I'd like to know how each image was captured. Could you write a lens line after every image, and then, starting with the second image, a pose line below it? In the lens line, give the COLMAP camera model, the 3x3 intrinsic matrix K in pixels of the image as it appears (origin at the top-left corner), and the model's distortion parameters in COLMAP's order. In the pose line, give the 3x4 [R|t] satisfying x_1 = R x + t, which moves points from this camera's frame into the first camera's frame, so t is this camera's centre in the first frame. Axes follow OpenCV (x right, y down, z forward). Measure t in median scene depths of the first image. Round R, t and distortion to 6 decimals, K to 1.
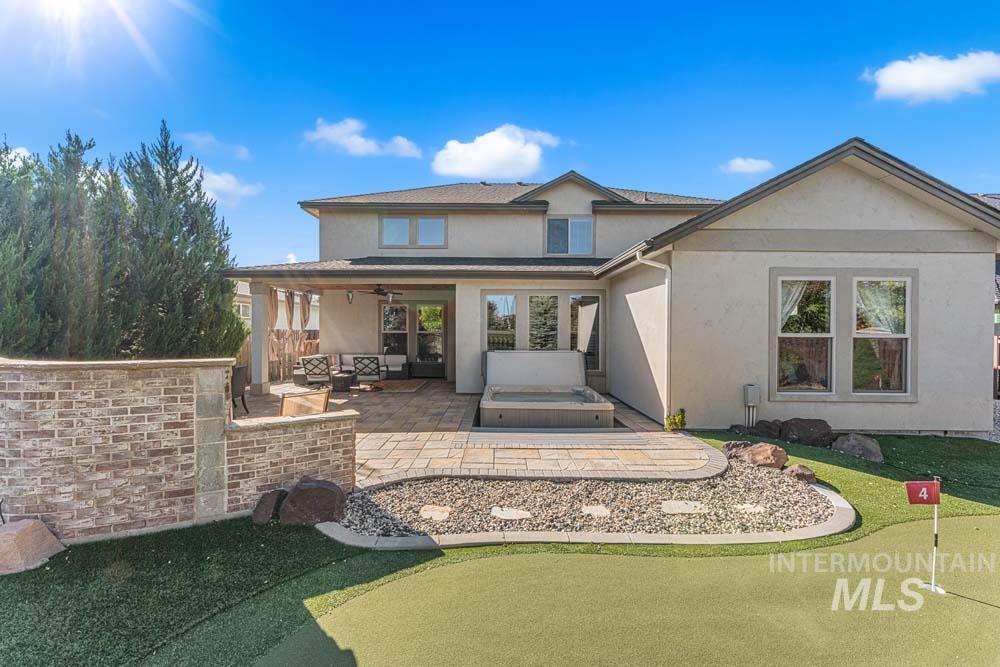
lens RADIAL K [[407.1, 0, 496.8], [0, 407.1, 331.4], [0, 0, 1]] dist [0.000971, -0.000314]
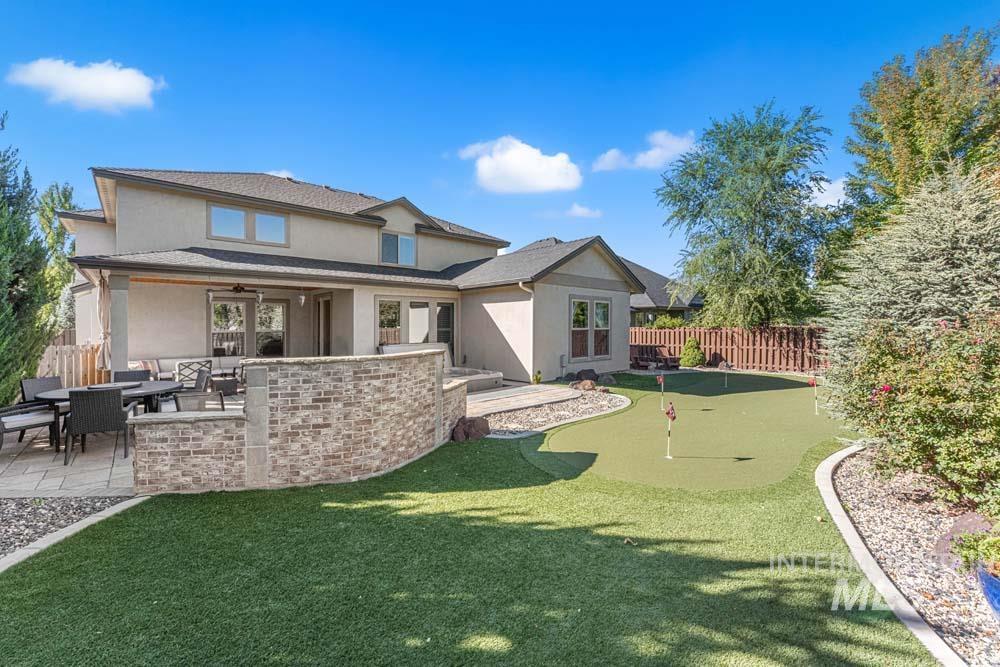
lens RADIAL K [[407.1, 0, 505.3], [0, 407.1, 326.8], [0, 0, 1]] dist [0.000971, -0.000314]
pose [[0.736520, -0.012849, 0.676294, -0.768659], [0.011517, 0.999913, 0.006454, -0.015746], [-0.676318, 0.003036, 0.736604, -0.196508]]
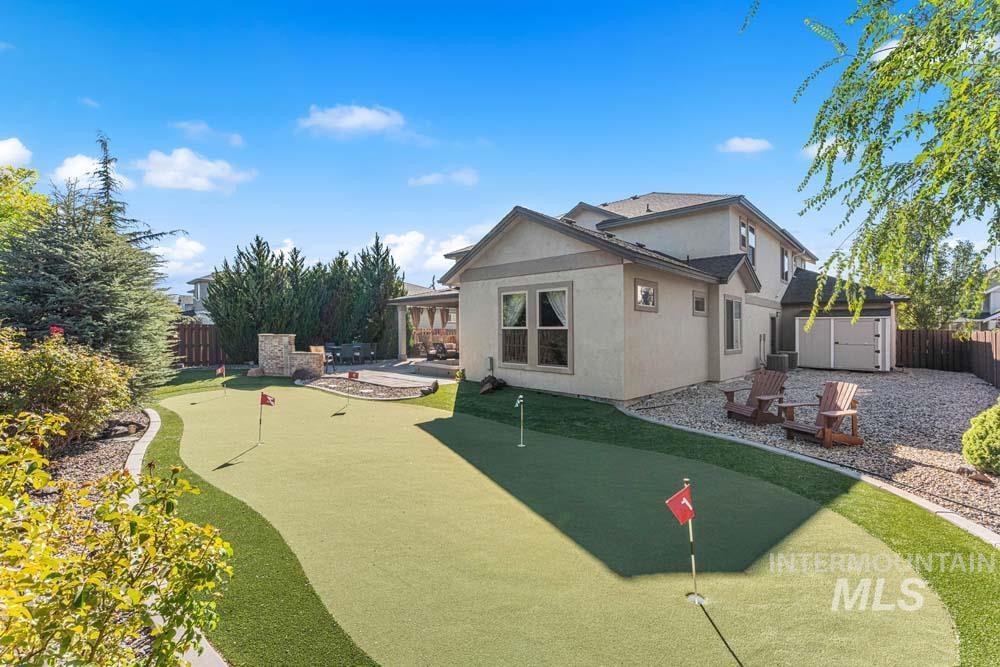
lens RADIAL K [[407.1, 0, 502.5], [0, 407.1, 330.8], [0, 0, 1]] dist [0.000971, -0.000314]
pose [[0.726451, -0.000246, -0.687218, 1.640384], [0.001242, 0.999999, 0.000955, 0.018007], [0.687217, -0.001548, 0.726450, -0.187598]]
